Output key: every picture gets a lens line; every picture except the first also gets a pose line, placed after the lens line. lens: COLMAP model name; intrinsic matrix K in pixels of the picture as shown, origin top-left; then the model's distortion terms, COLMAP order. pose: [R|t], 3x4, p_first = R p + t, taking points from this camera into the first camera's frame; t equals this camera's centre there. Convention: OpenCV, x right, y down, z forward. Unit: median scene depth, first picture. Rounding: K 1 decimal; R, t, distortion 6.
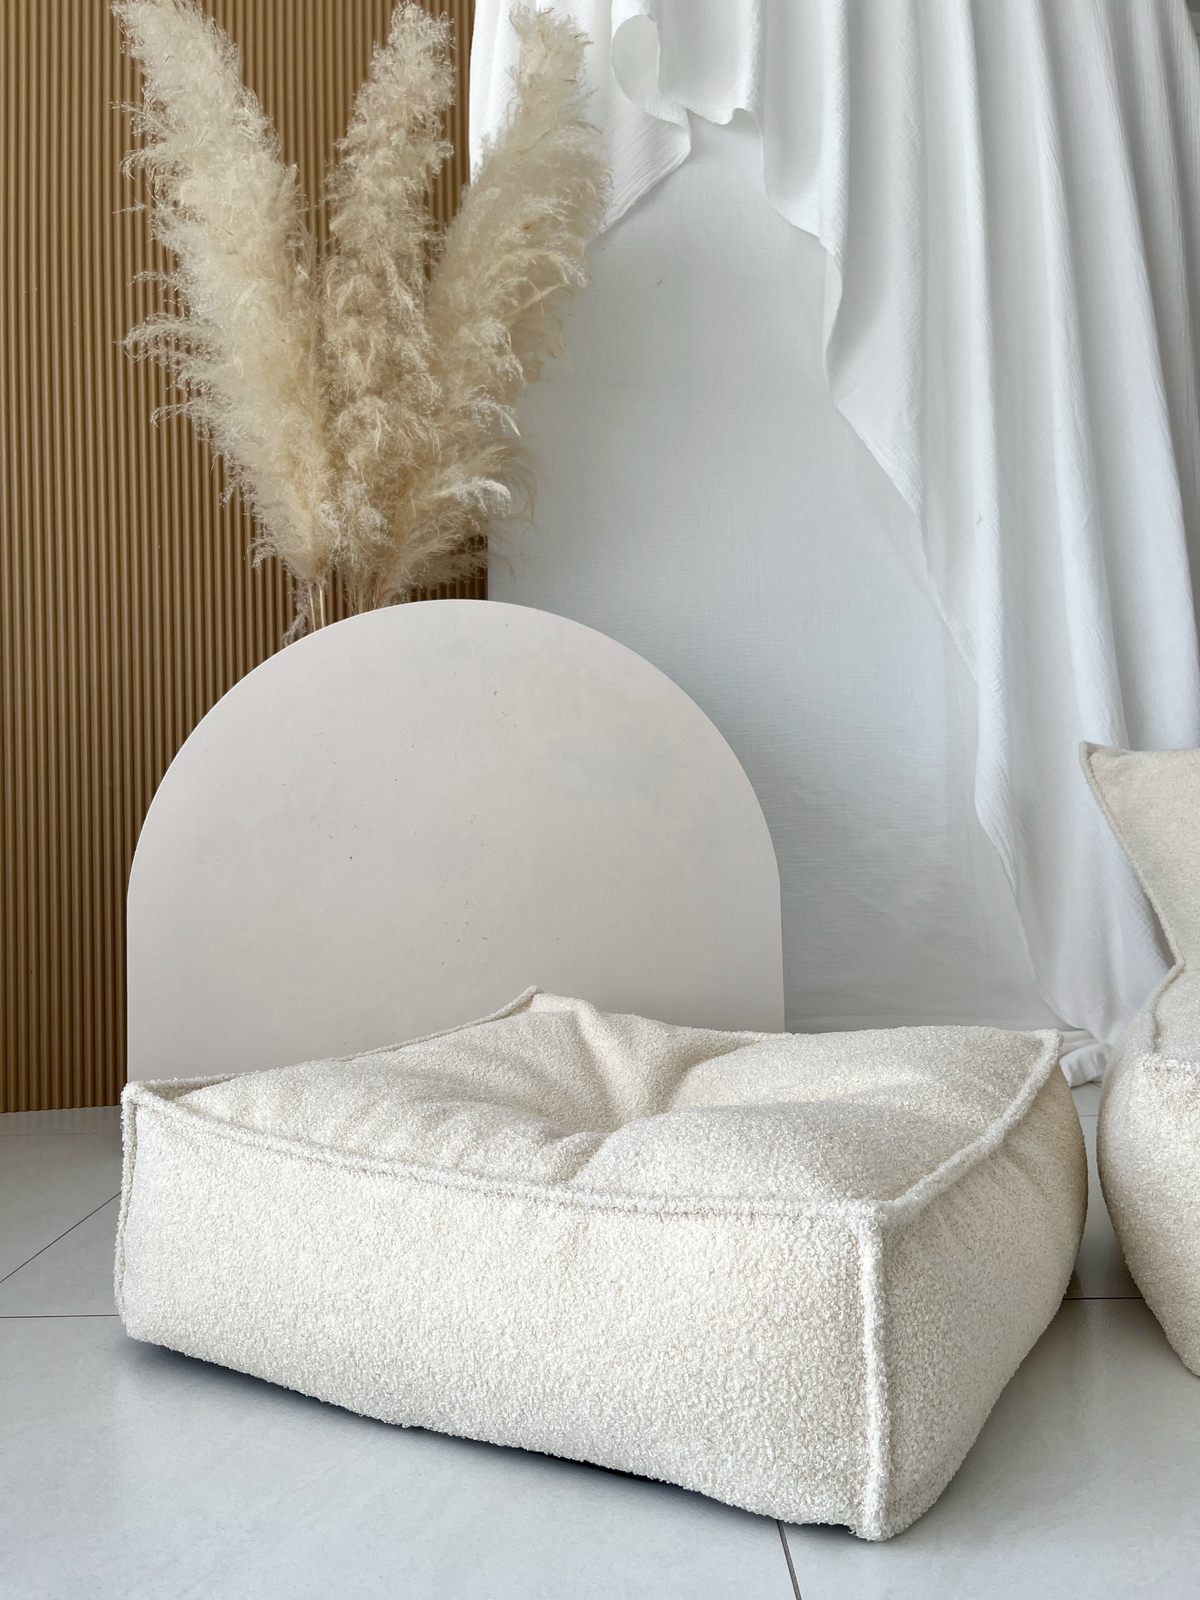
lens RADIAL K [[1215.7, 0, 591.1], [0, 1215.7, 802.5], [0, 0, 1]] dist [0.046603, -0.070590]
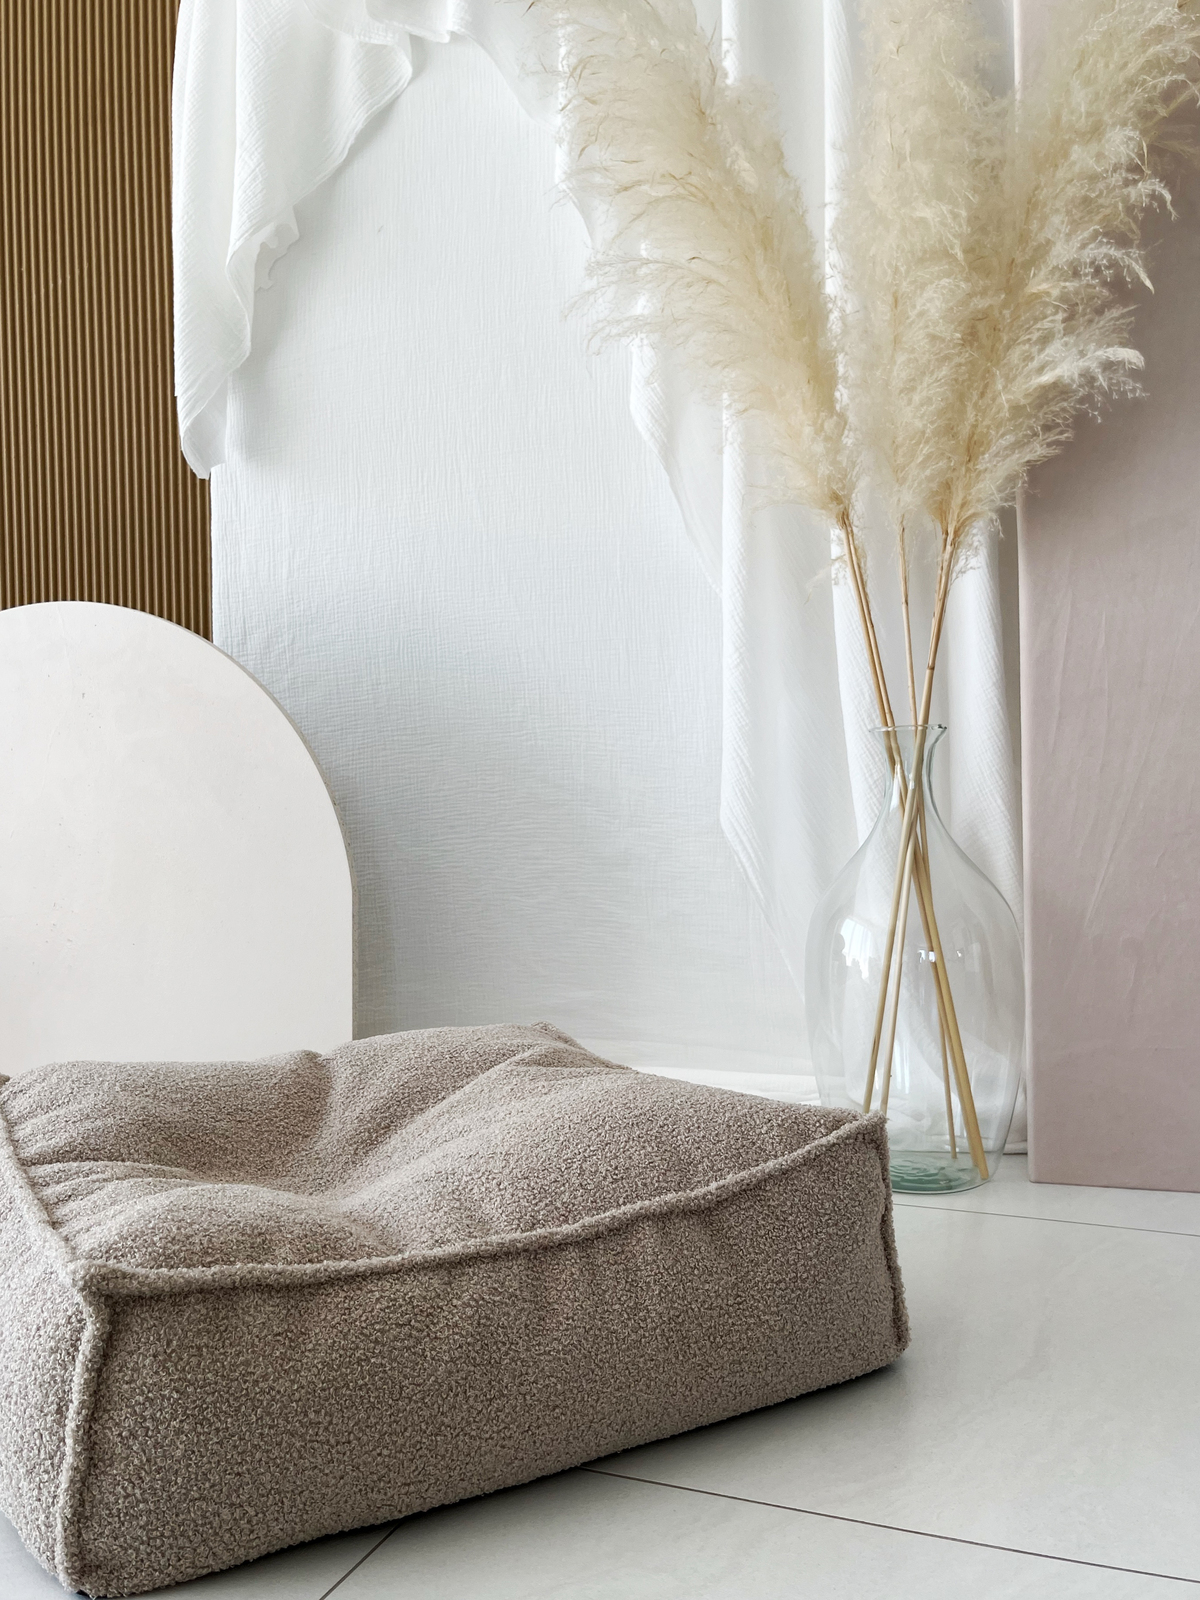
lens RADIAL K [[1359.1, 0, 608.9], [0, 1359.1, 810.1], [0, 0, 1]] dist [0.045641, -0.068373]
pose [[0.854984, 0.020435, -0.518251, 0.975508], [0.006710, 0.998704, 0.050450, -0.088366], [0.518611, -0.046611, 0.853739, 0.258784]]
